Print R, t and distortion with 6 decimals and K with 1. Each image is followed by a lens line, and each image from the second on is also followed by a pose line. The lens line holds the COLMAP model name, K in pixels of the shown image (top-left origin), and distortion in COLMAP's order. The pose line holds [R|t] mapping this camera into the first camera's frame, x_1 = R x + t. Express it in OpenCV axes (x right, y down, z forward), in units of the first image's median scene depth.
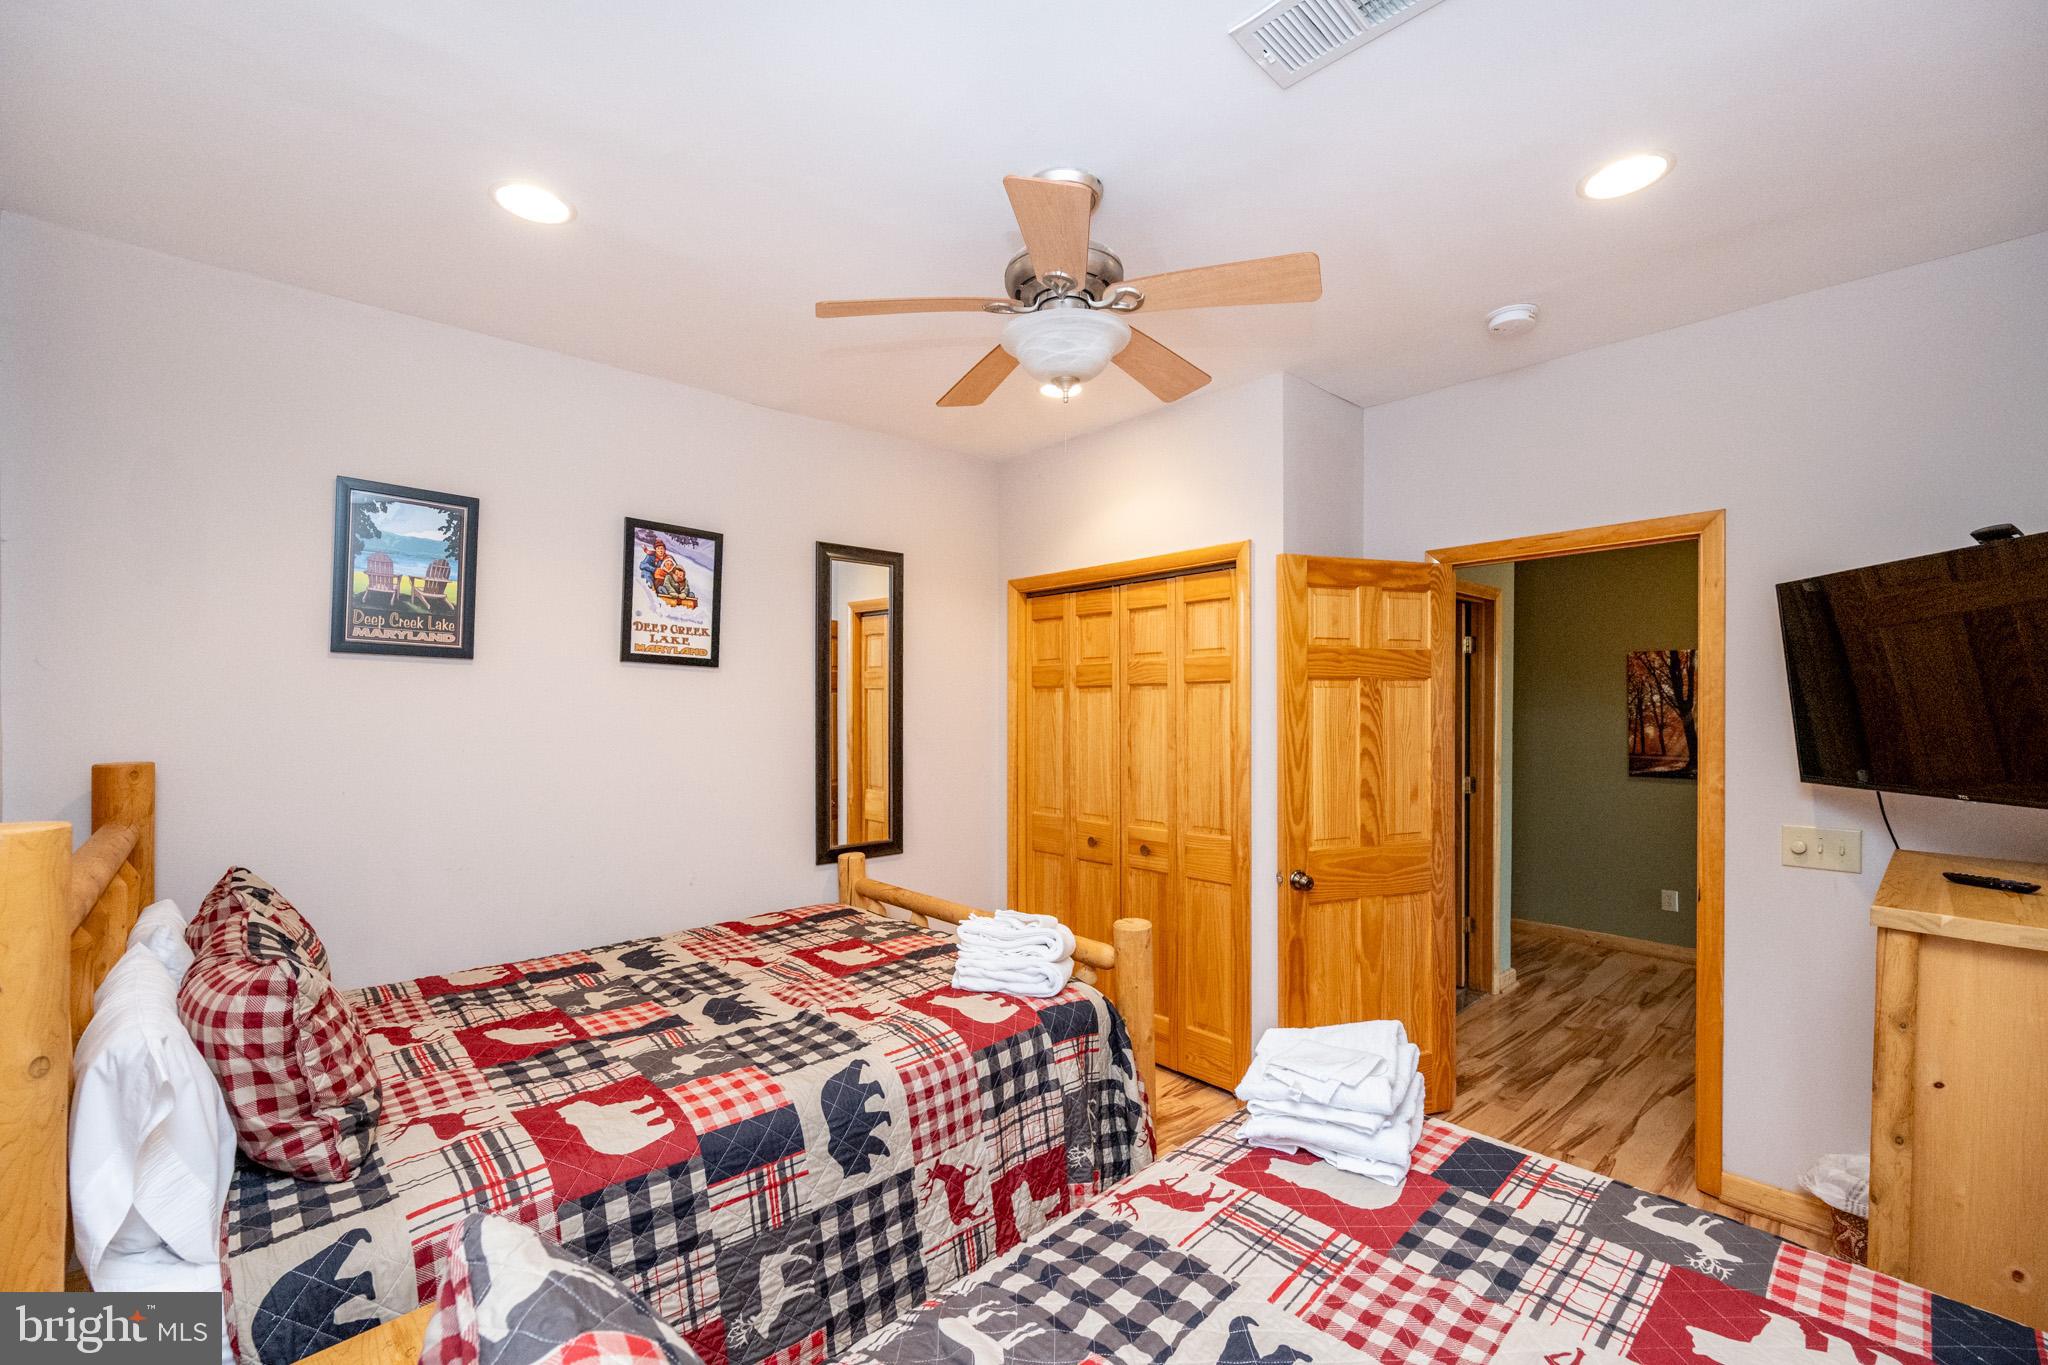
lens RADIAL K [[823.9, 0, 1021.1], [0, 823.9, 698.4], [0, 0, 1]] dist [-0.000333, -0.000346]
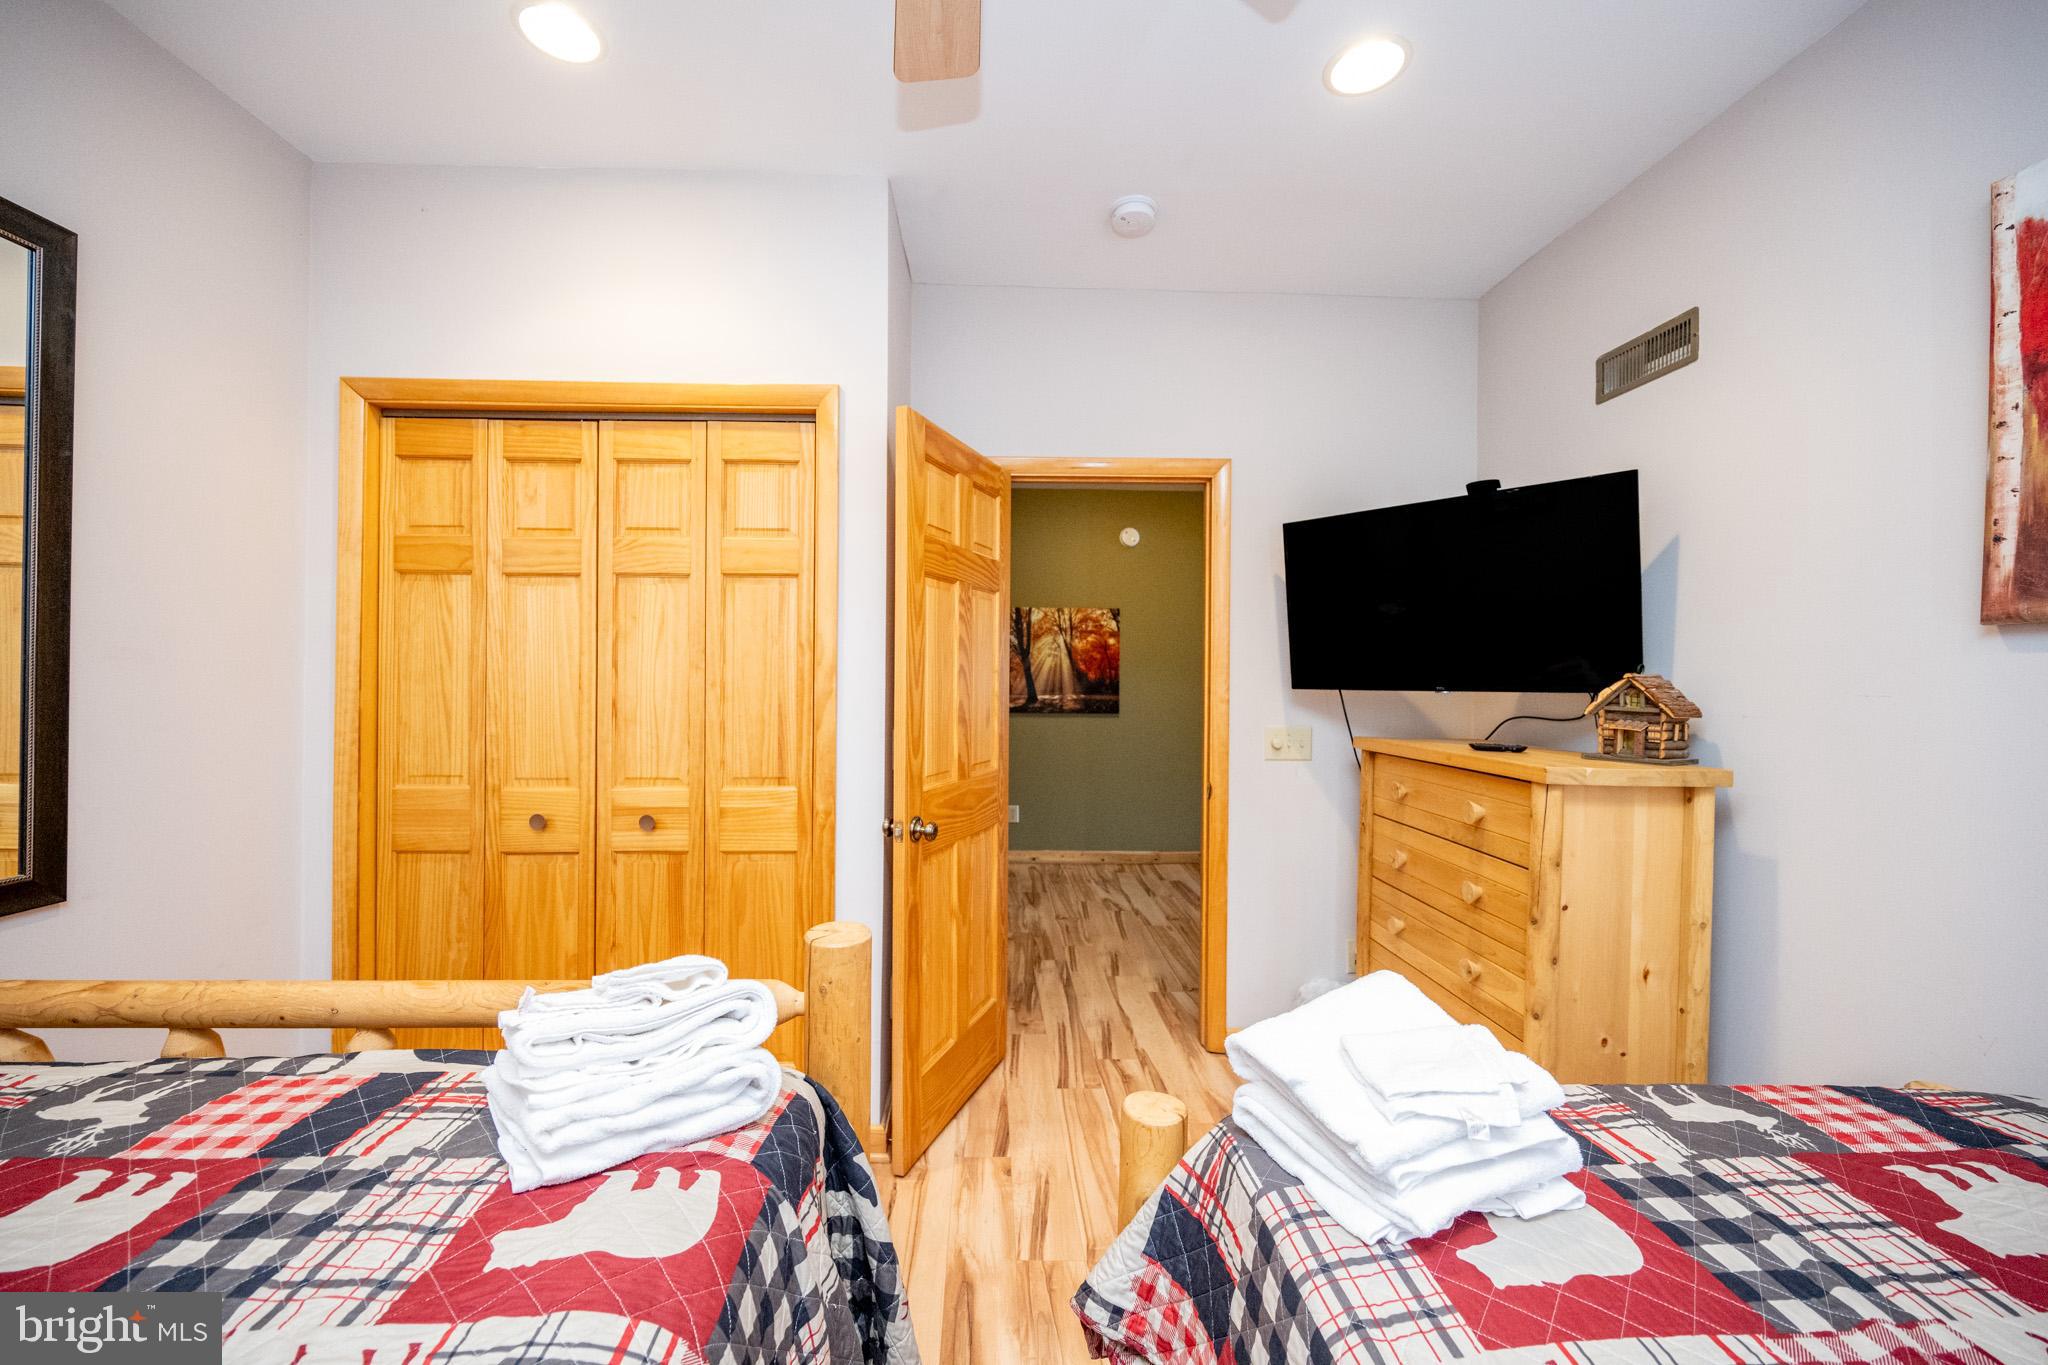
lens RADIAL K [[789.8, 0, 1015.5], [0, 789.8, 674.0], [0, 0, 1]] dist [-0.007341, -0.000352]
pose [[0.652079, 0.013364, 0.758034, -0.159518], [-0.019158, 0.999816, -0.001147, 0.068238], [-0.757909, -0.013775, 0.652215, 0.415803]]
